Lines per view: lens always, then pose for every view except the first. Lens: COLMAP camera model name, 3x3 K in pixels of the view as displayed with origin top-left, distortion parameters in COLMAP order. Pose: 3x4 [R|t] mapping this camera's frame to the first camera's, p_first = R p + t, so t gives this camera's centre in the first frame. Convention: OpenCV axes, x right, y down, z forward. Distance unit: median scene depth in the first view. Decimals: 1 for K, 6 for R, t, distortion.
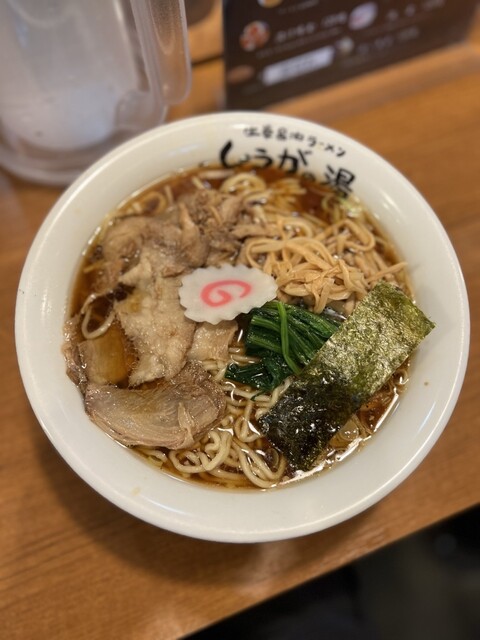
lens RADIAL K [[453.5, 0, 240.6], [0, 453.5, 309.6], [0, 0, 1]] dist [-0.000341, -0.004853]
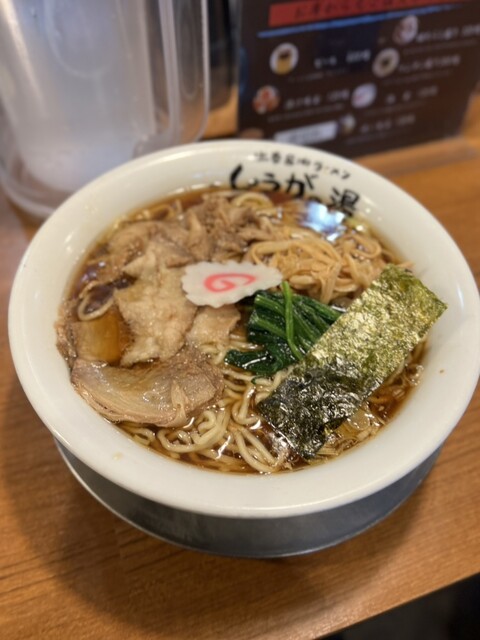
lens RADIAL K [[473.2, 0, 234.9], [0, 473.2, 330.0], [0, 0, 1]] dist [0.007634, -0.001108]
pose [[0.998743, 0.047819, -0.015054, -0.001076], [-0.050095, 0.963593, -0.262638, 0.326006], [0.001947, 0.263062, 0.964777, 0.042995]]
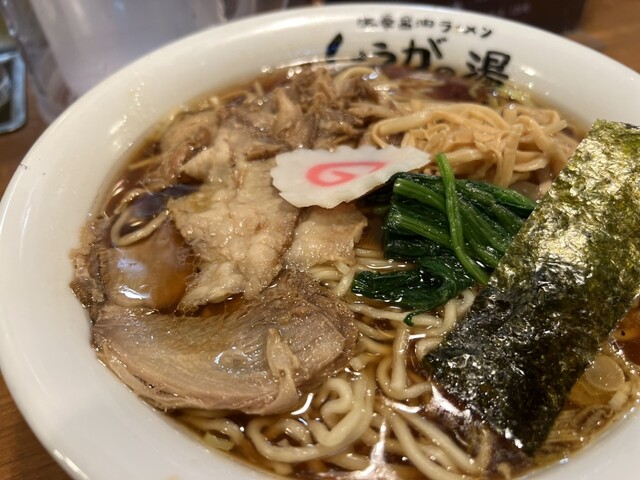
lens RADIAL K [[481.5, 0, 316.2], [0, 481.5, 242.0], [0, 0, 1]] dist [-0.029191, -0.005444]
pose [[0.999361, -0.027120, -0.023295, -0.060187], [0.016776, 0.931122, -0.364321, 0.291928], [0.031570, 0.363697, 0.930982, 0.411264]]
